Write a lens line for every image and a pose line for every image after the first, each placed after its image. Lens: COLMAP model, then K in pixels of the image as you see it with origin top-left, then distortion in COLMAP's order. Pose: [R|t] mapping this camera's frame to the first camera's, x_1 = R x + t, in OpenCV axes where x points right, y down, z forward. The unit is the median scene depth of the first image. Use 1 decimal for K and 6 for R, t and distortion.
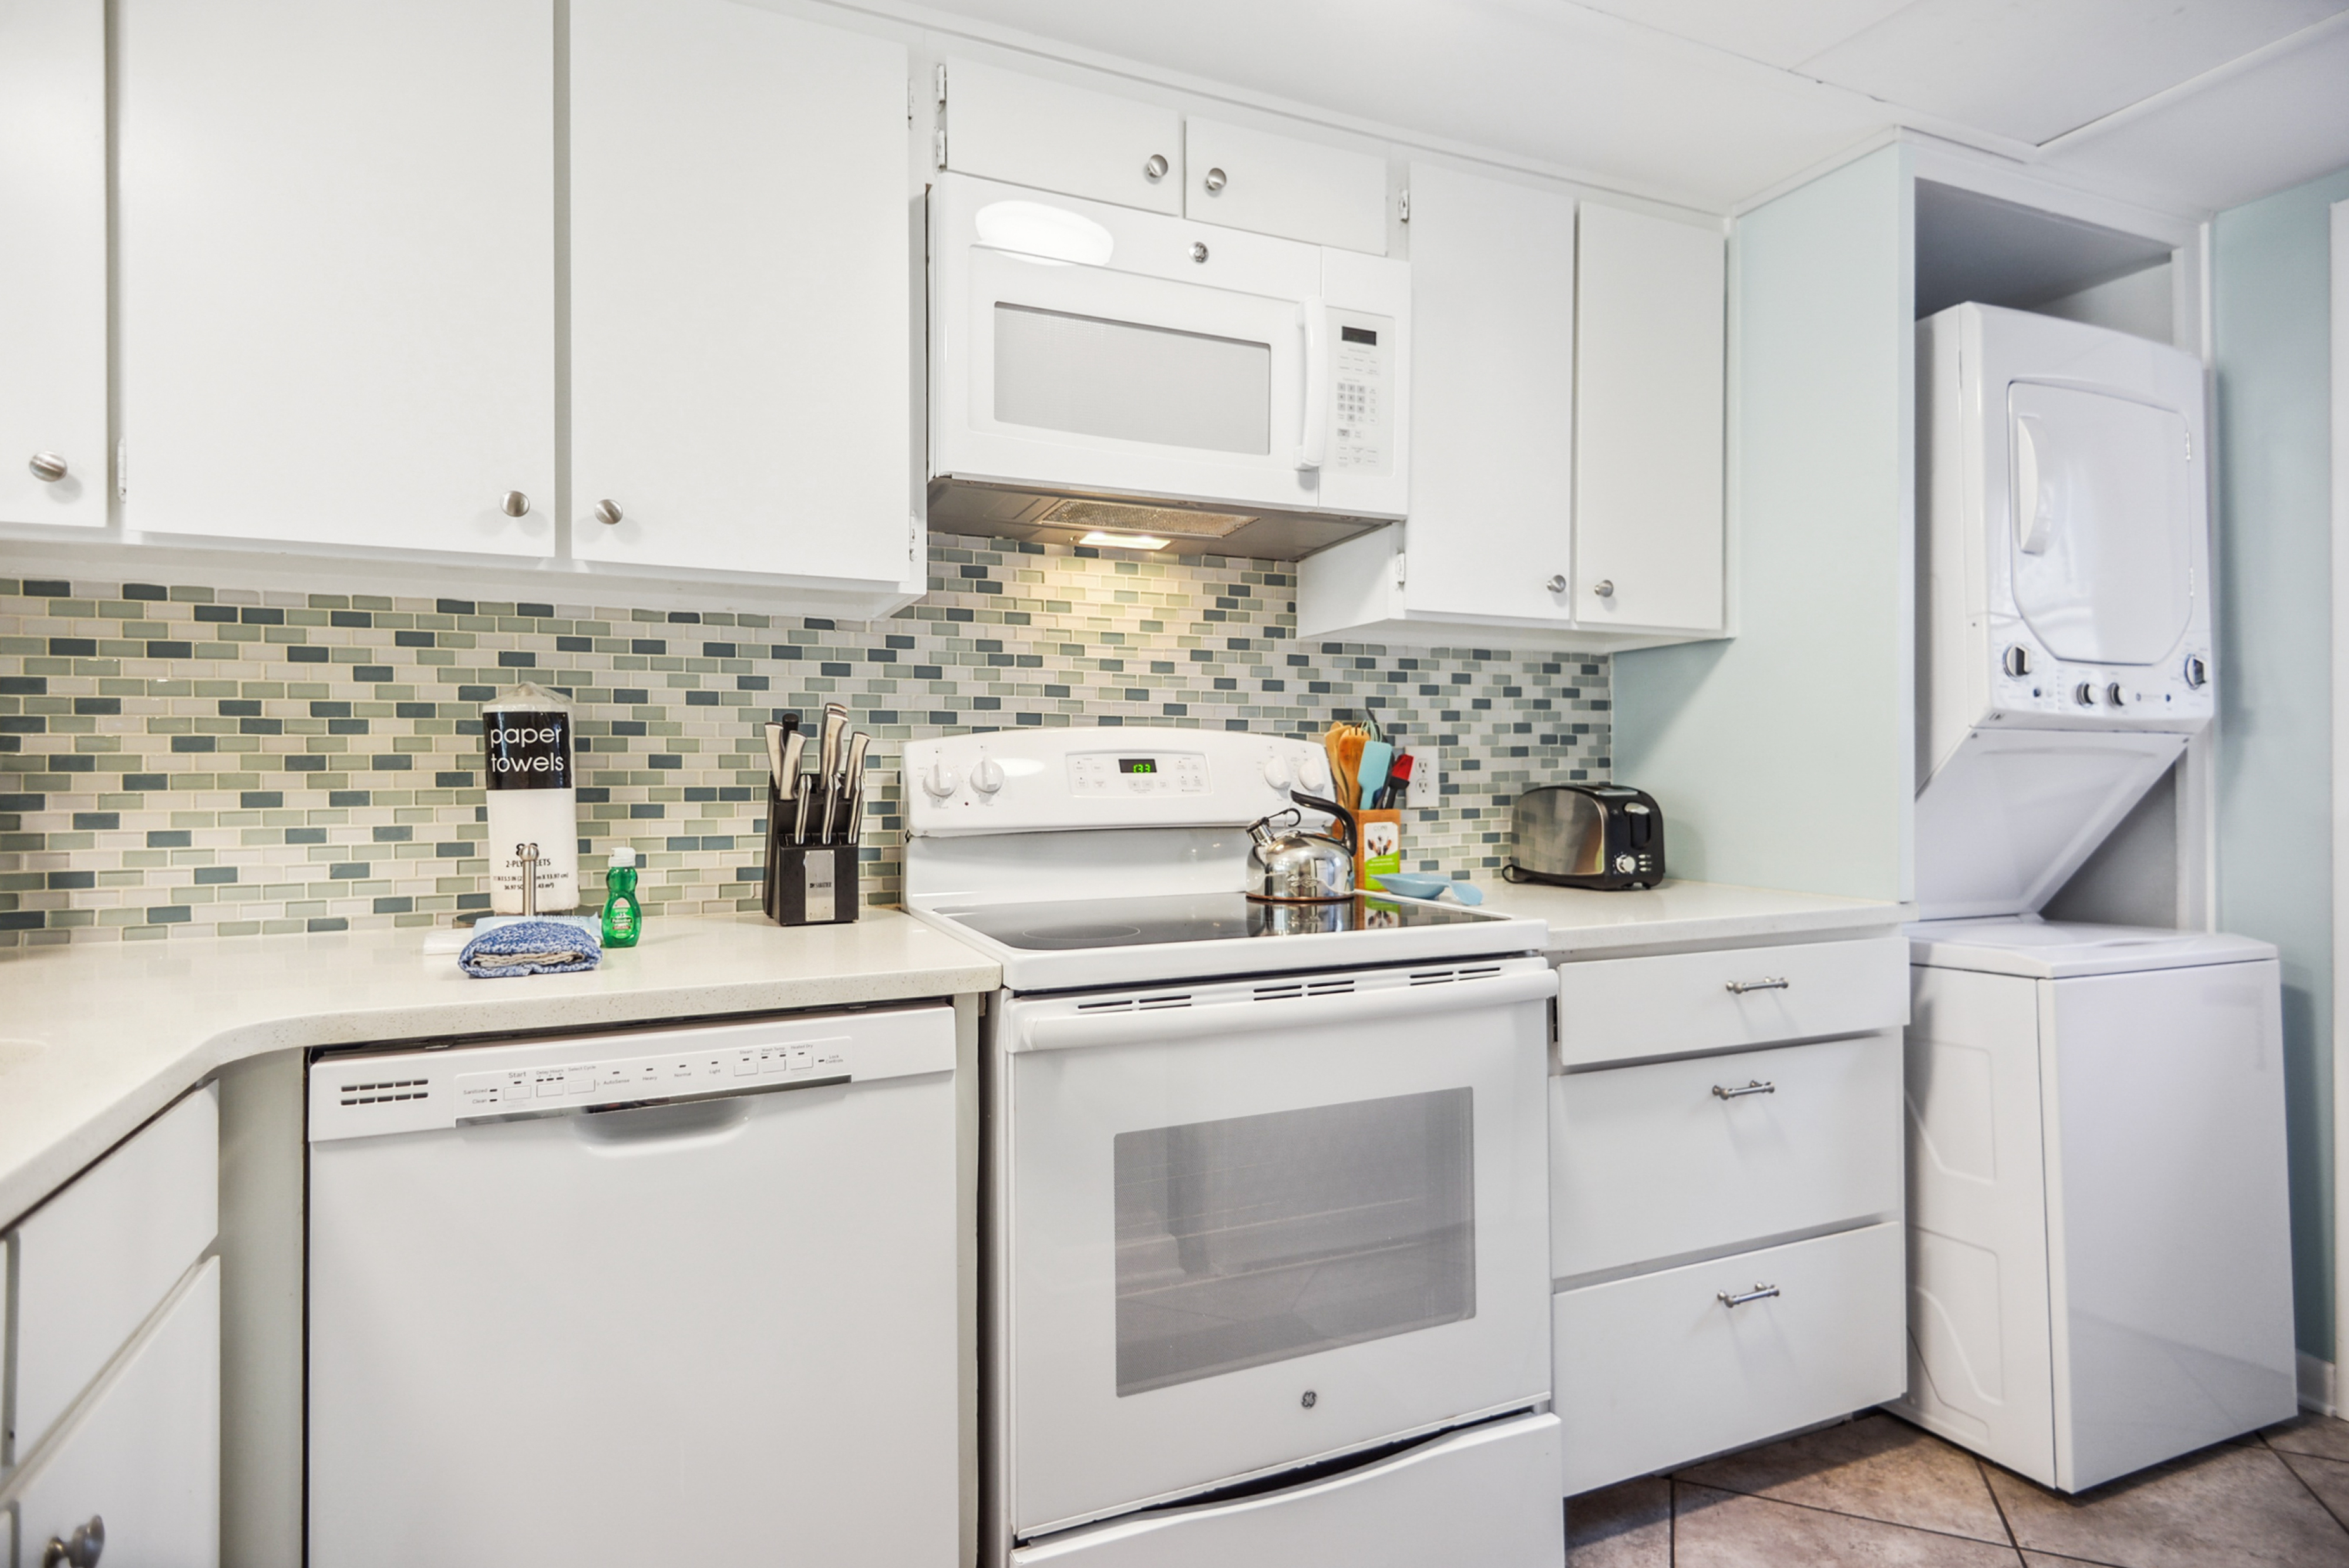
lens RADIAL K [[1229.8, 0, 1174.5], [0, 1229.8, 784.0], [0, 0, 1]] dist [0.020428, -0.001765]
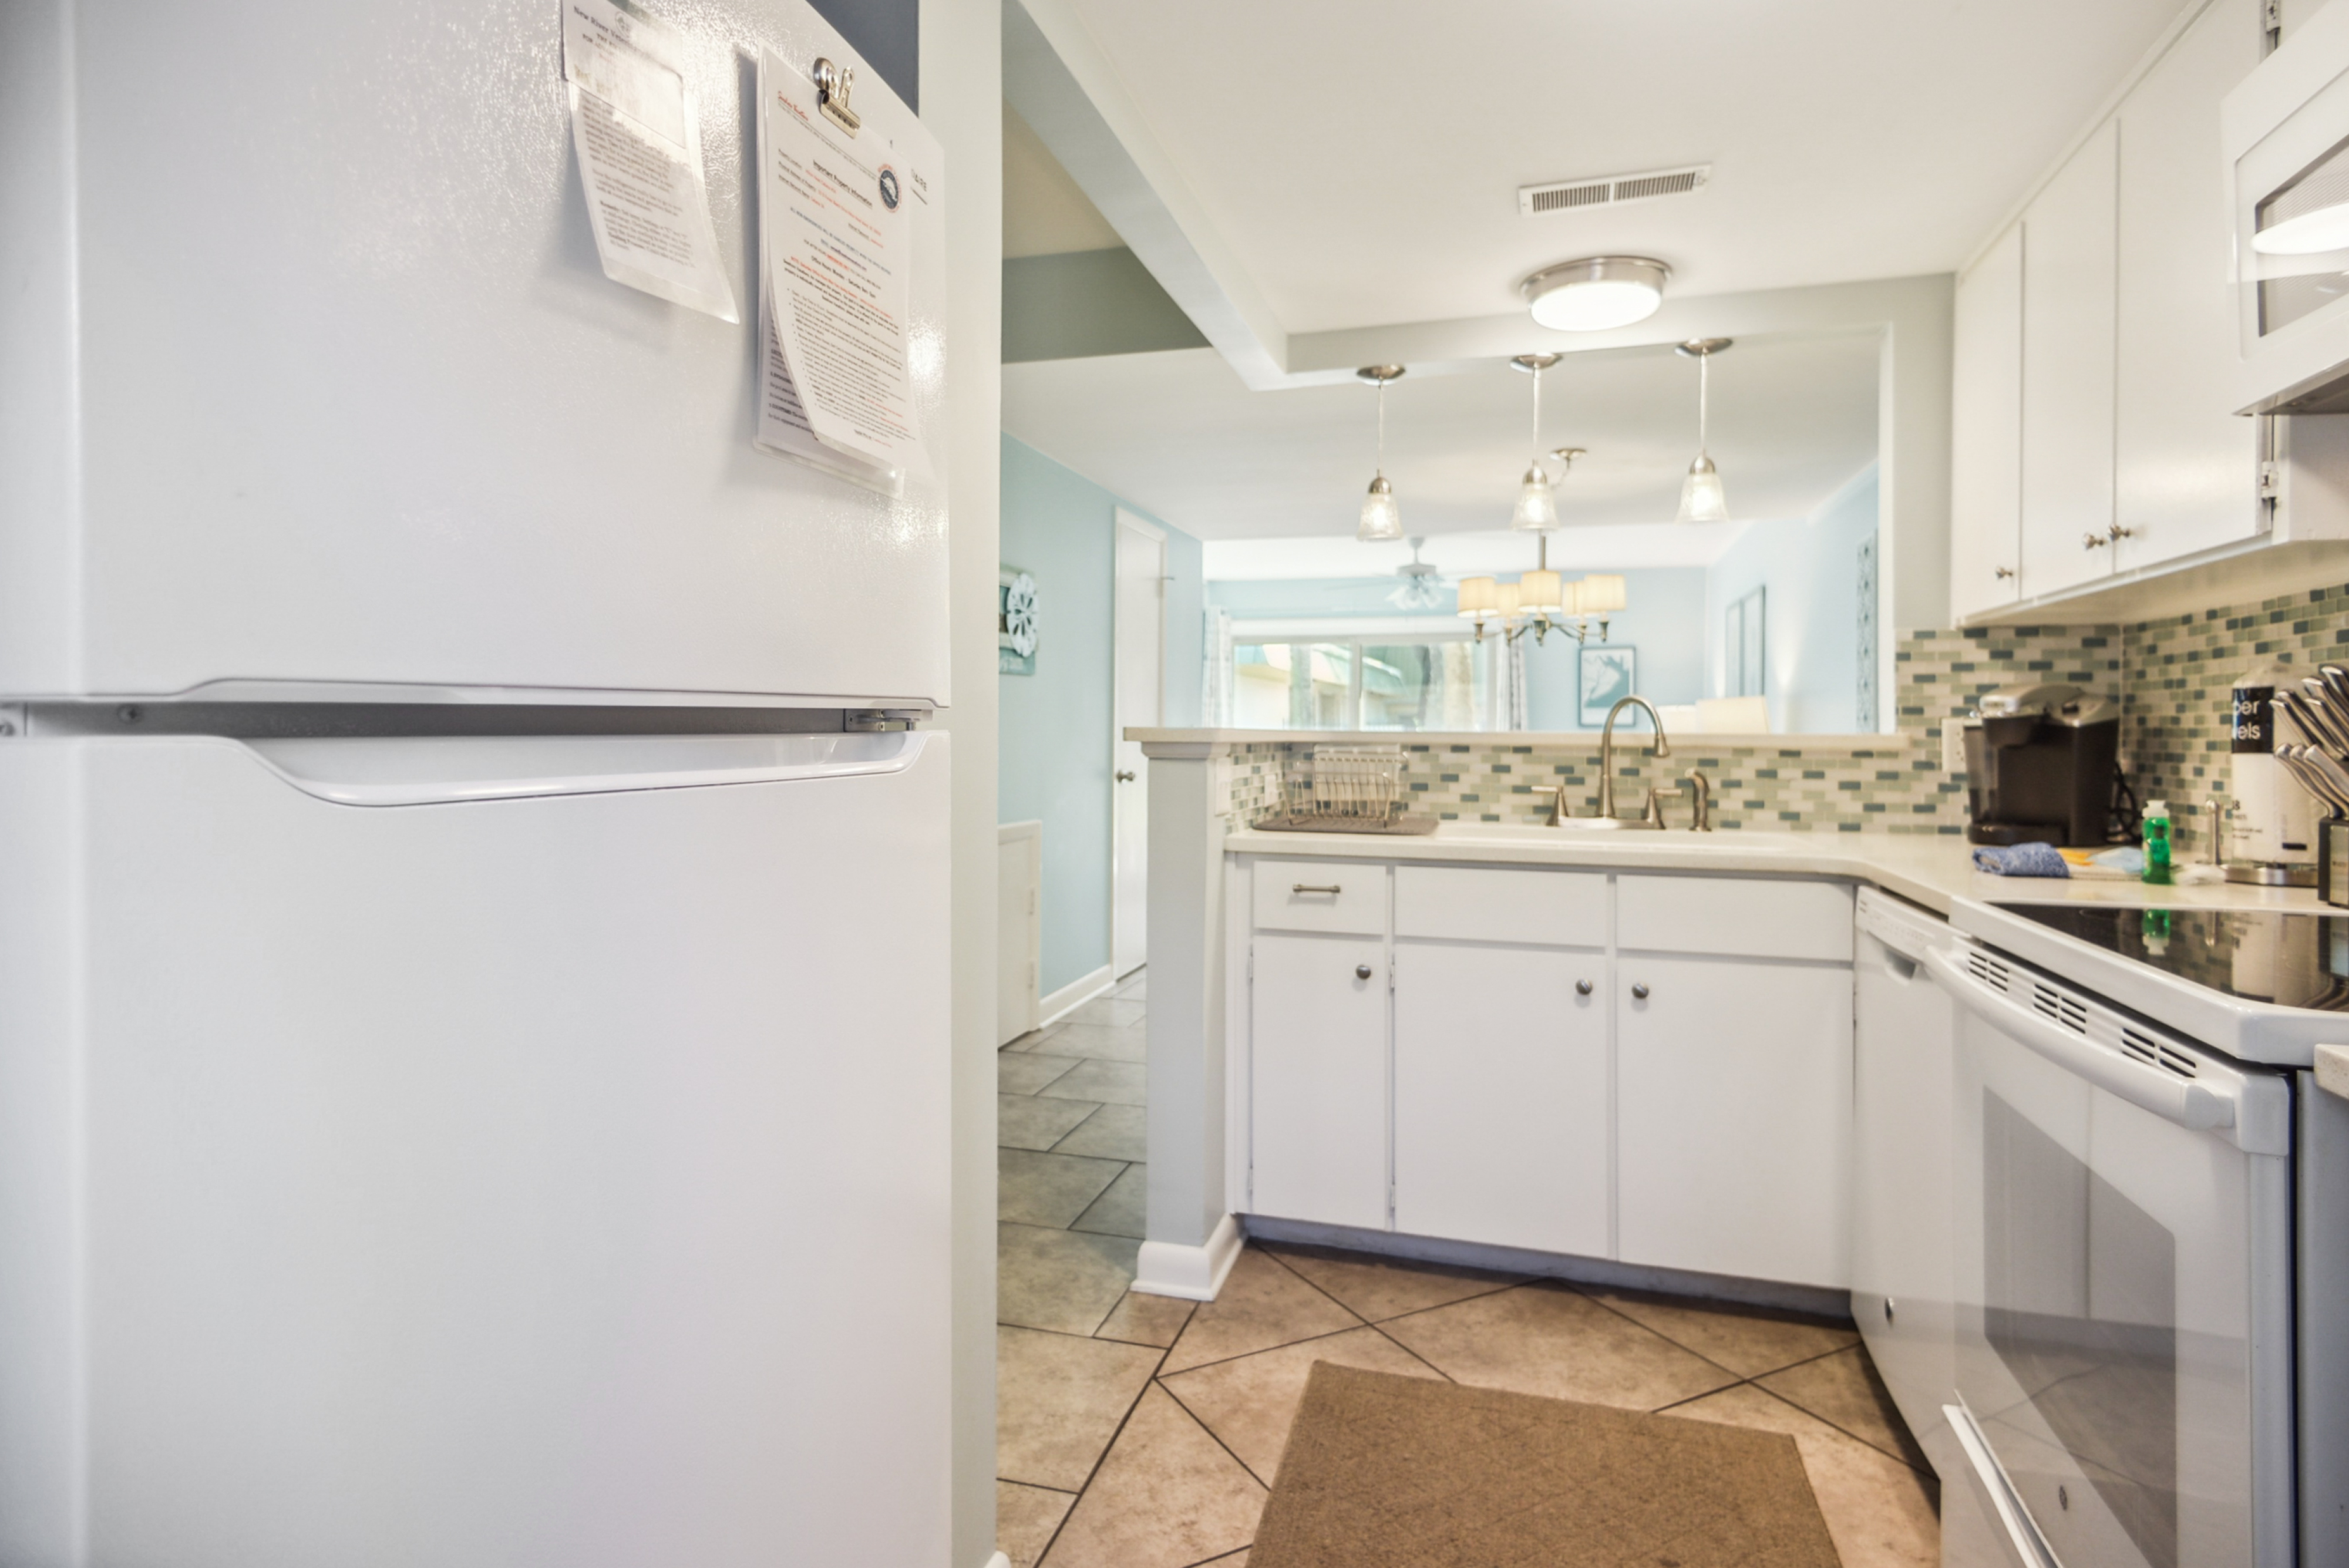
lens RADIAL K [[1297.5, 0, 1181.4], [0, 1297.5, 766.8], [0, 0, 1]] dist [-0.117388, 0.065745]
pose [[-0.643163, 0.020175, -0.765463, 0.898603], [-0.011404, 0.999290, 0.035920, -0.012879], [0.765644, 0.031831, -0.642476, 0.867884]]
